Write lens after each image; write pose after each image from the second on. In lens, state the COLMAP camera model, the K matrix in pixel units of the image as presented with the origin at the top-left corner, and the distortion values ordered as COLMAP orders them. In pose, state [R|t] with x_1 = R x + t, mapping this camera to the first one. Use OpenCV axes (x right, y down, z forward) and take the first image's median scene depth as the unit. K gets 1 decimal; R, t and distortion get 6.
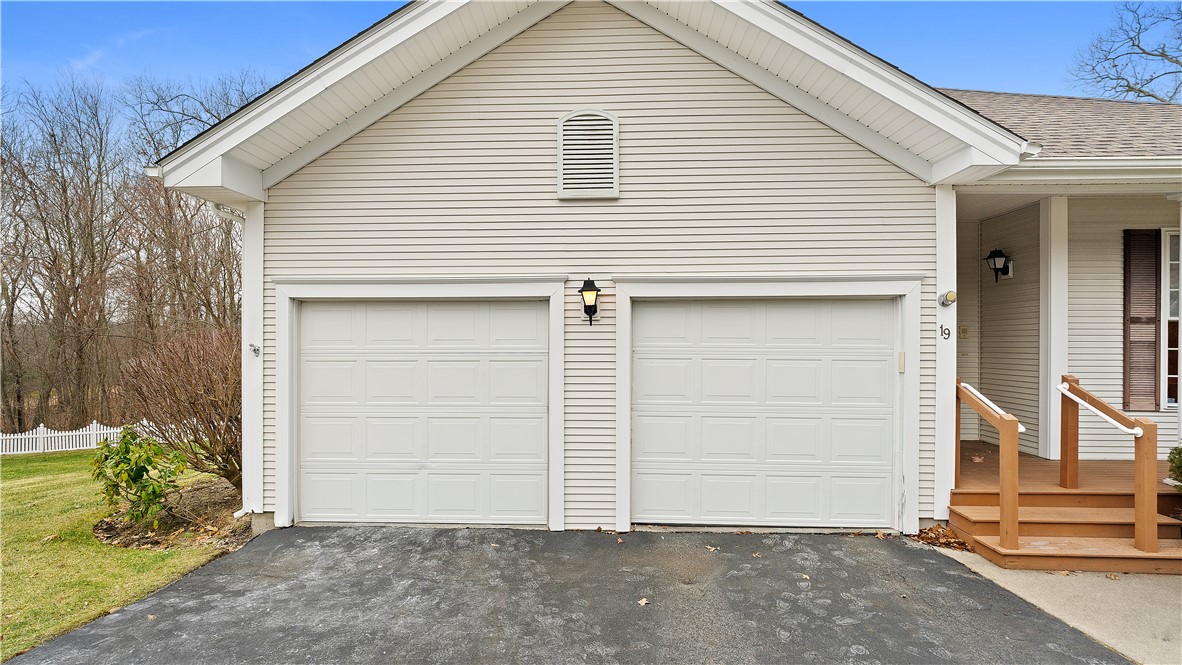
lens RADIAL K [[568.2, 0, 590.3], [0, 568.2, 335.8], [0, 0, 1]] dist [-0.010758, 0.007134]
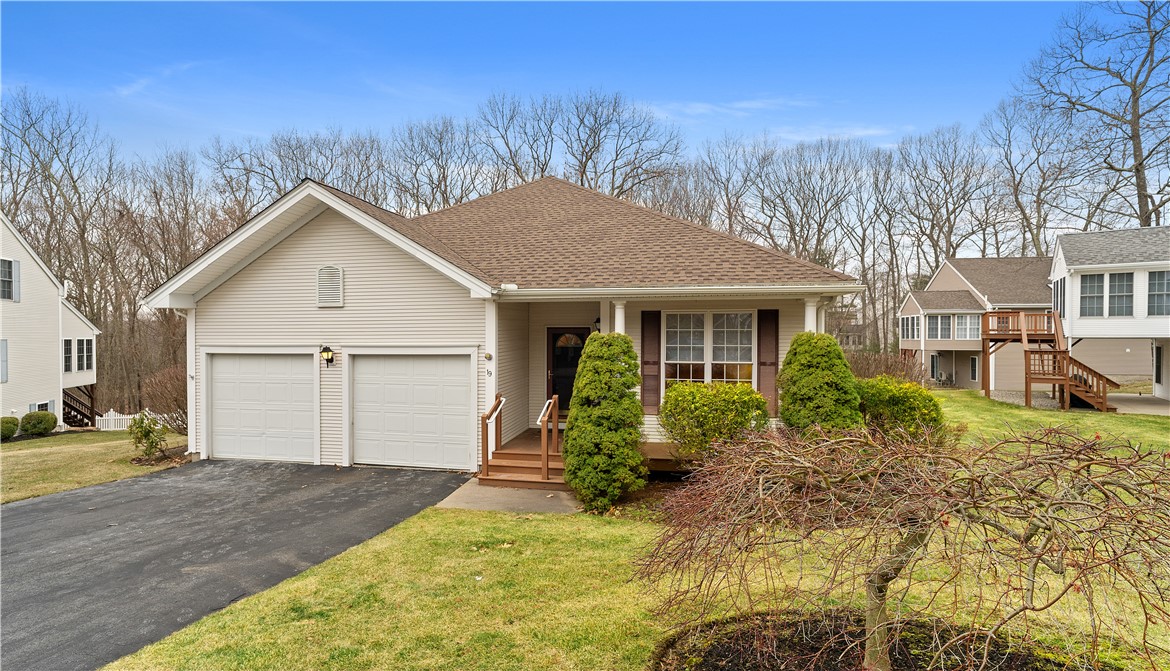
lens RADIAL K [[584.5, 0, 584.8], [0, 584.5, 336.9], [0, 0, 1]] dist [-0.000638, 0.000113]
pose [[0.987062, -0.000468, -0.160337, 1.252950], [0.002828, 0.999891, 0.014488, -0.158147], [0.160312, -0.014754, 0.986956, -0.961269]]
